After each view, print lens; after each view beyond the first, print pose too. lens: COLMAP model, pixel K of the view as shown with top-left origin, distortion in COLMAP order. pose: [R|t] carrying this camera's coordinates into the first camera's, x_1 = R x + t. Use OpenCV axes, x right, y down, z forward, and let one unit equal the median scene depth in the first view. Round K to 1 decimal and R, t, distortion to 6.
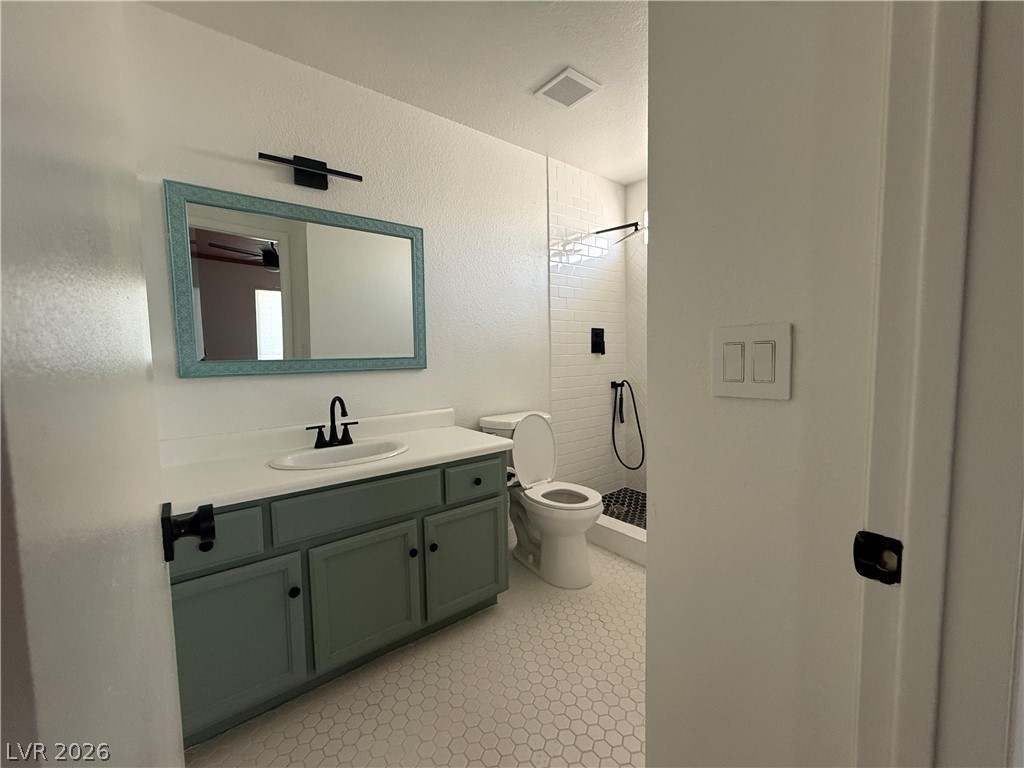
lens RADIAL K [[410.7, 0, 511.4], [0, 410.7, 382.3], [0, 0, 1]] dist [-0.001695, -0.000936]
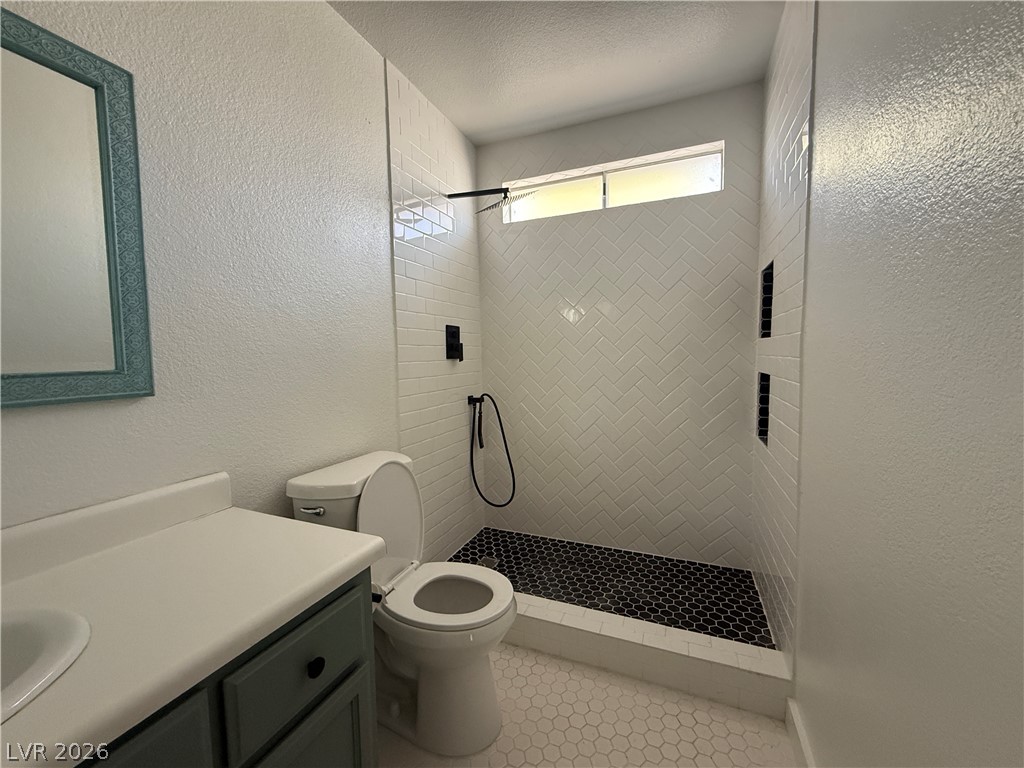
lens RADIAL K [[410.7, 0, 512.4], [0, 410.7, 382.1], [0, 0, 1]] dist [-0.001695, -0.000936]
pose [[0.876149, -0.029446, 0.481140, -0.062045], [0.035344, 0.999370, -0.003199, -0.026121], [-0.480743, 0.019808, 0.876638, 0.331333]]
